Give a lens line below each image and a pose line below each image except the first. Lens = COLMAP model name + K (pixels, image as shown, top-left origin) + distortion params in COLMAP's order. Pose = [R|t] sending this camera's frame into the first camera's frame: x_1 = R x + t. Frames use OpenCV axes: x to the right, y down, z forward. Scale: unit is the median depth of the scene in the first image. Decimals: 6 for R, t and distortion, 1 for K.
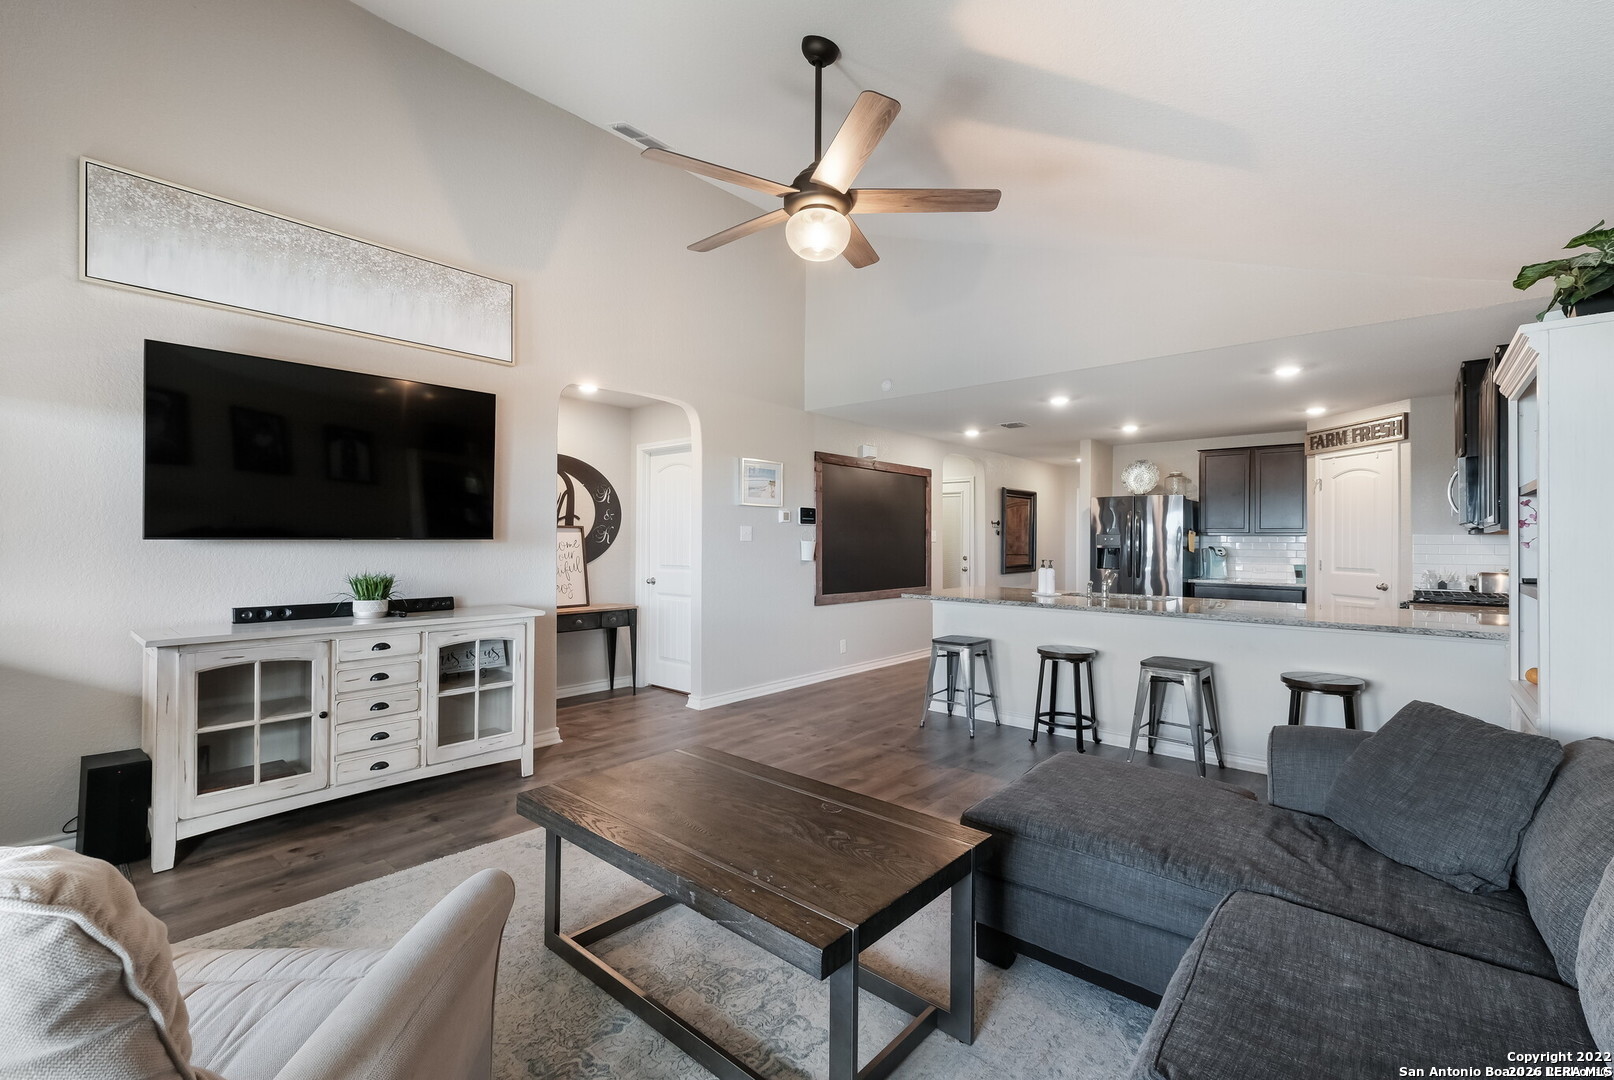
lens RADIAL K [[695.9, 0, 801.5], [0, 695.9, 536.3], [0, 0, 1]] dist [-0.000895, 0.001345]
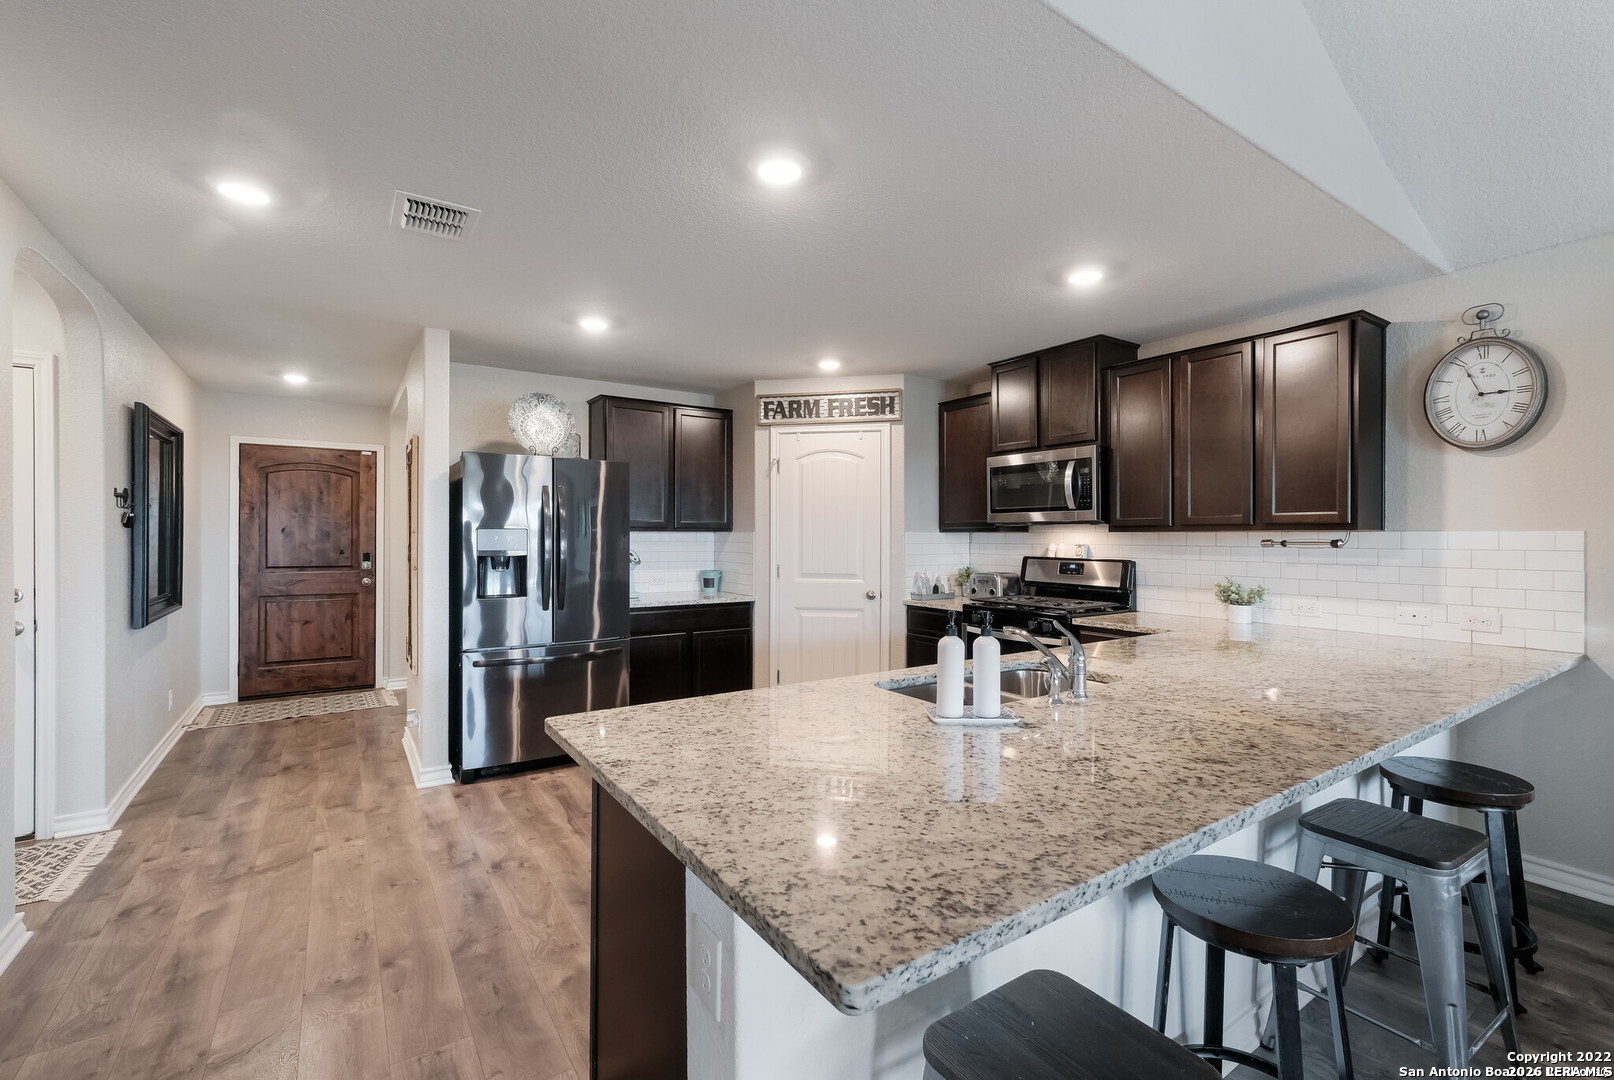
lens RADIAL K [[695.9, 0, 805.8], [0, 695.9, 537.6], [0, 0, 1]] dist [-0.000895, 0.001345]
pose [[0.254140, -0.005975, 0.967149, 0.018787], [-0.006496, 0.999948, 0.007885, -0.002518], [-0.967146, -0.008287, 0.254088, 1.108131]]
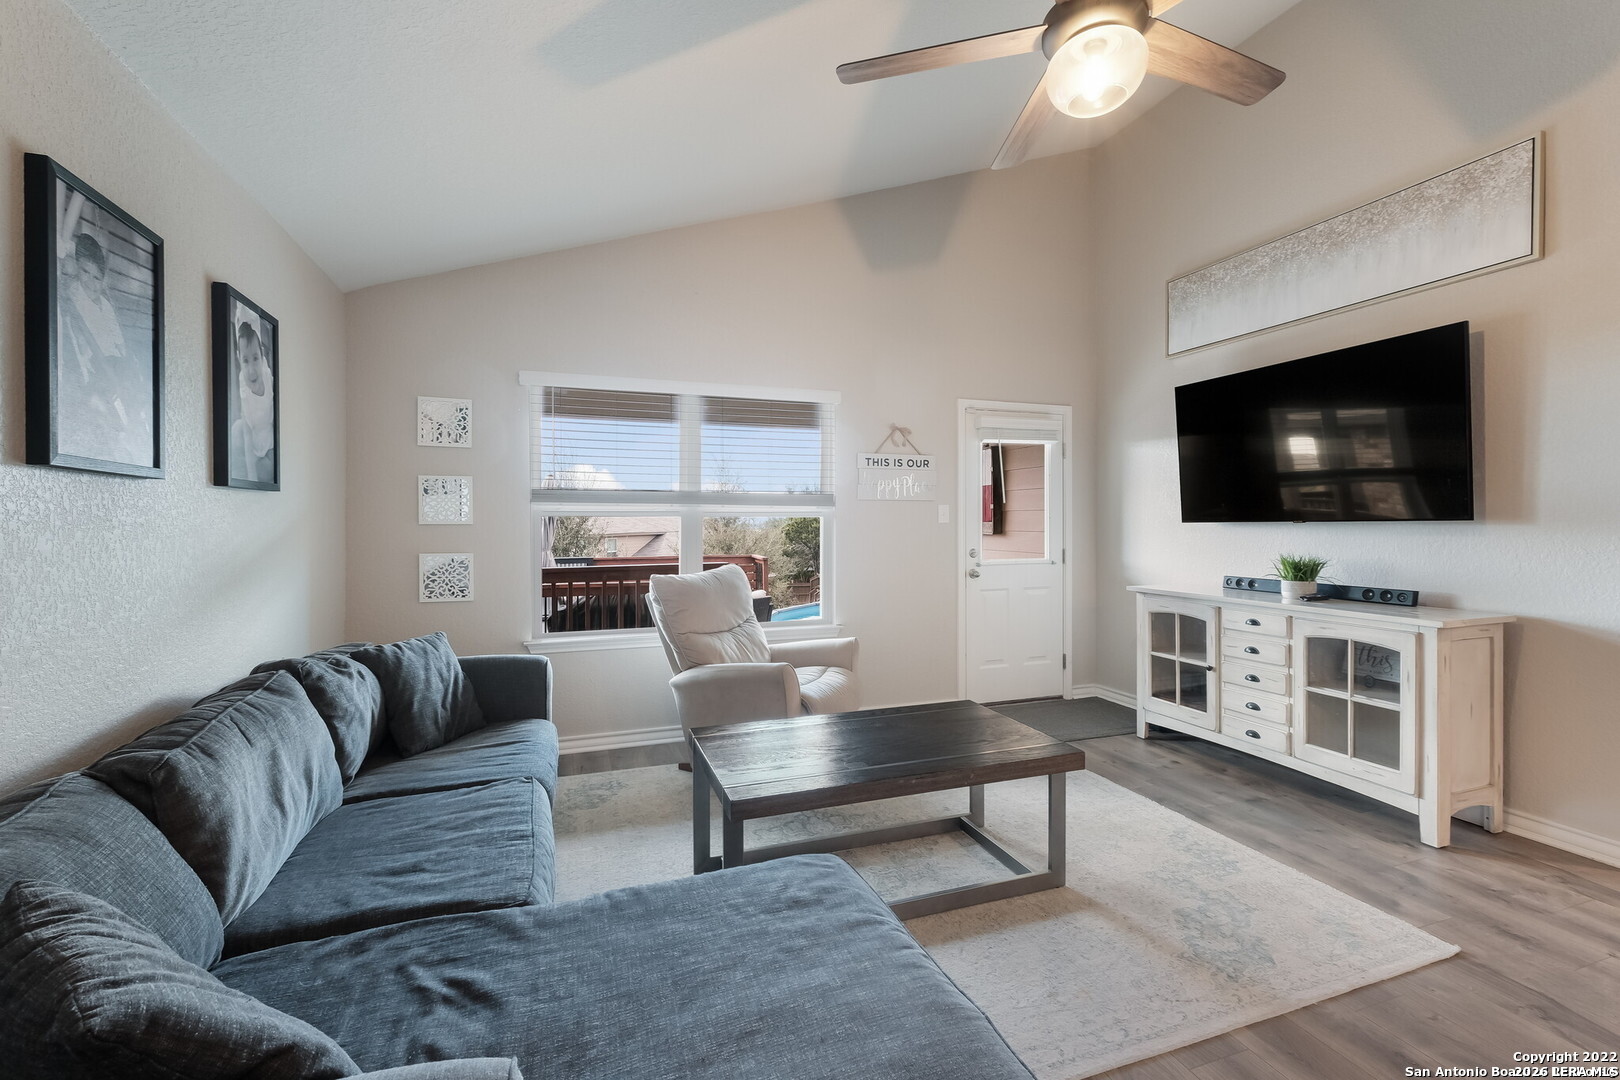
lens RADIAL K [[697.0, 0, 807.9], [0, 697.0, 526.5], [0, 0, 1]] dist [0.002603, -0.000782]
pose [[-0.494821, 0.001210, -0.868994, 0.469037], [0.005438, 0.999984, -0.001703, 0.007355], [0.868978, -0.005568, -0.494820, 0.669641]]
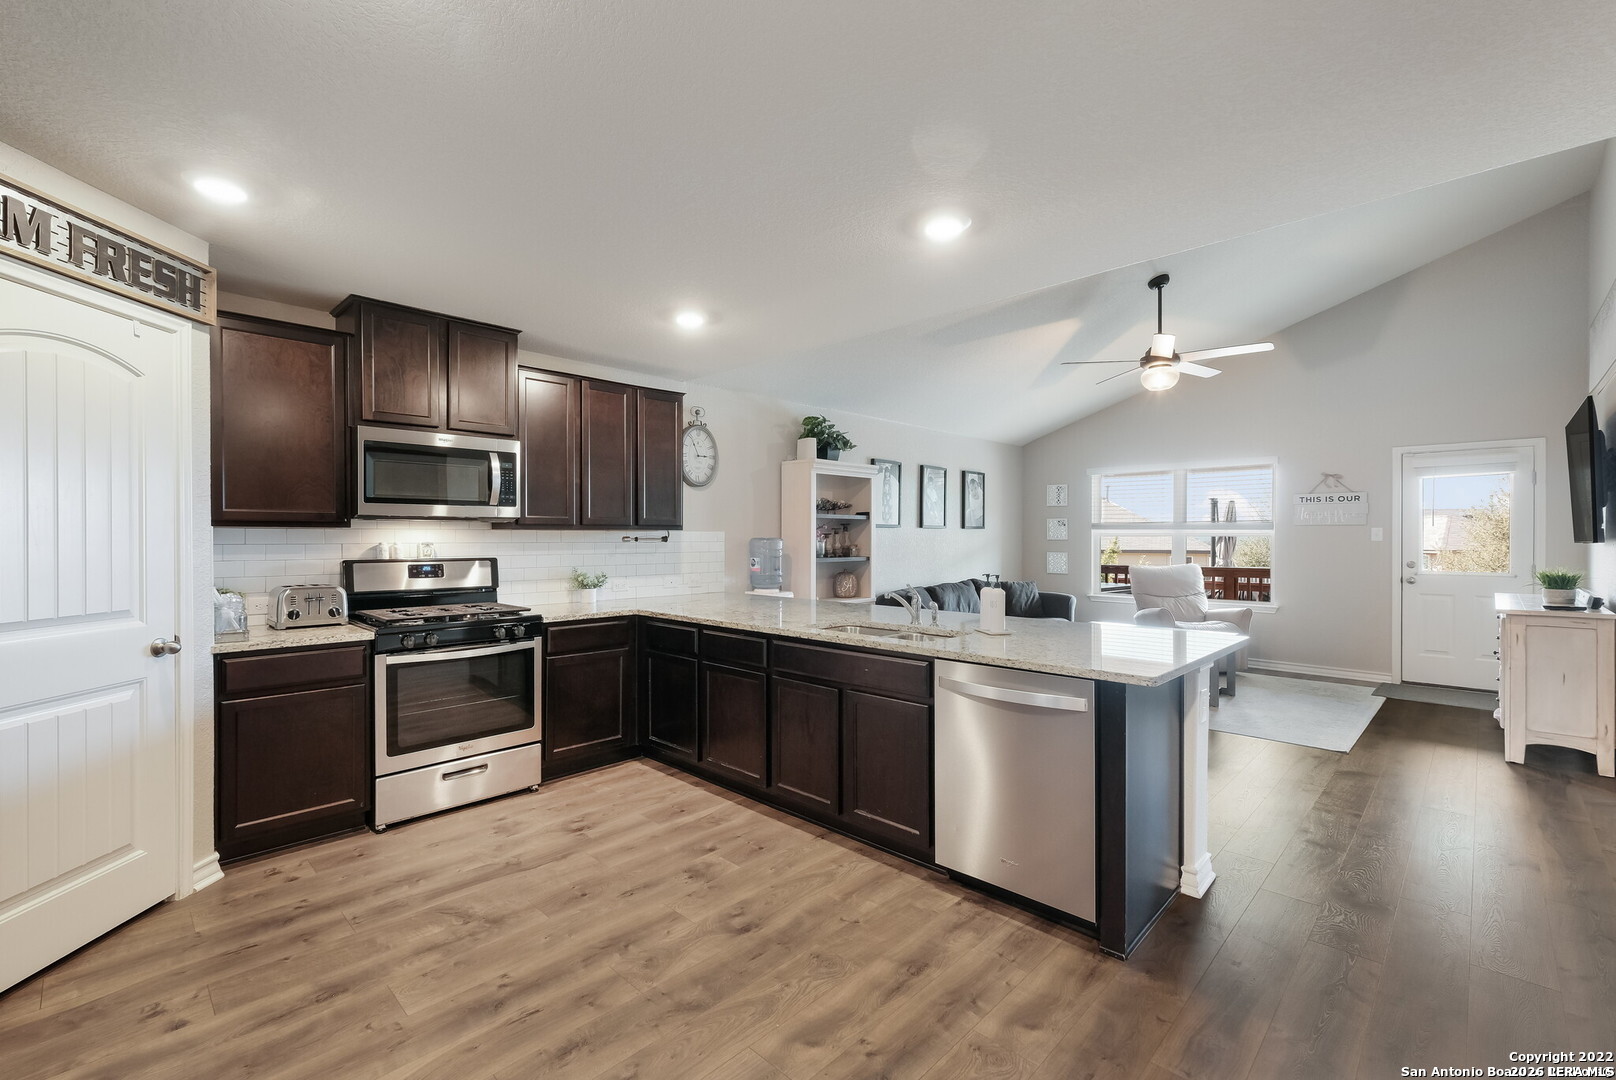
lens RADIAL K [[696.8, 0, 808.8], [0, 696.8, 543.2], [0, 0, 1]] dist [-0.000895, 0.001345]
pose [[-0.998689, -0.005938, 0.050834, 0.538836], [-0.005724, 0.999974, 0.004356, 0.005973], [-0.050859, 0.004059, -0.998698, 1.801204]]
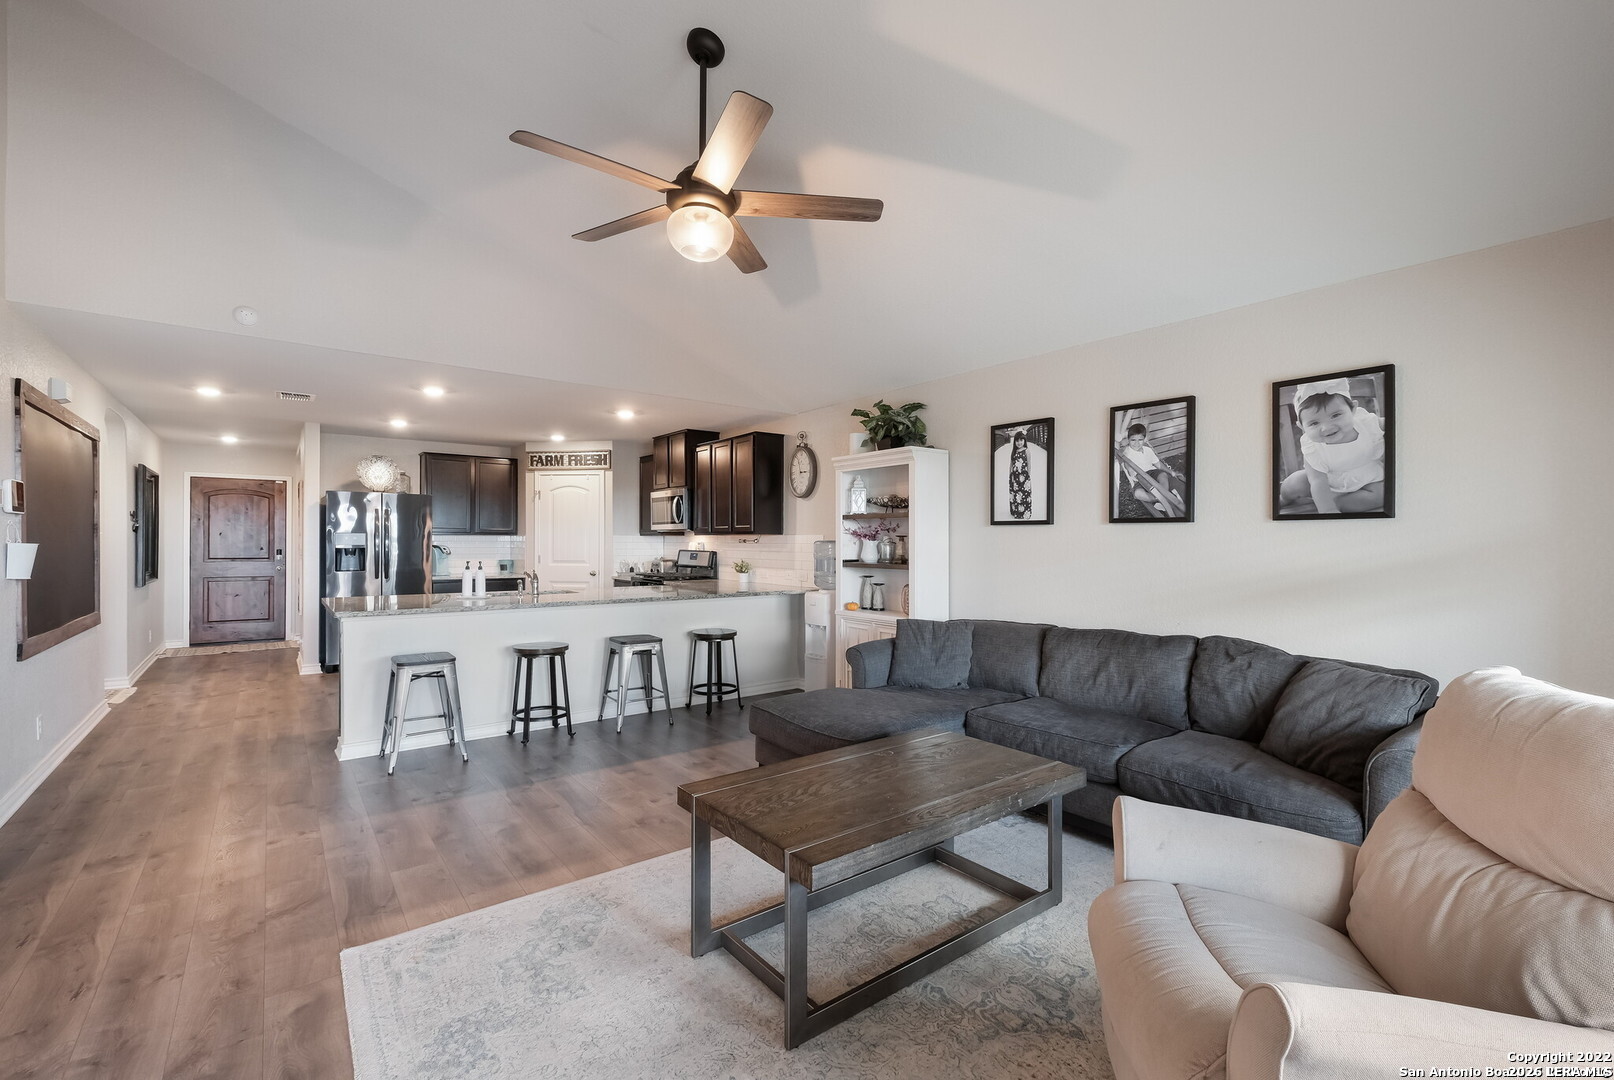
lens RADIAL K [[695.9, 0, 810.4], [0, 695.9, 543.1], [0, 0, 1]] dist [-0.000895, 0.001345]
pose [[0.190292, -0.007420, 0.981700, -0.560012], [-0.007609, 0.999930, 0.009032, -0.003889], [-0.981698, -0.009189, 0.190222, 0.403061]]
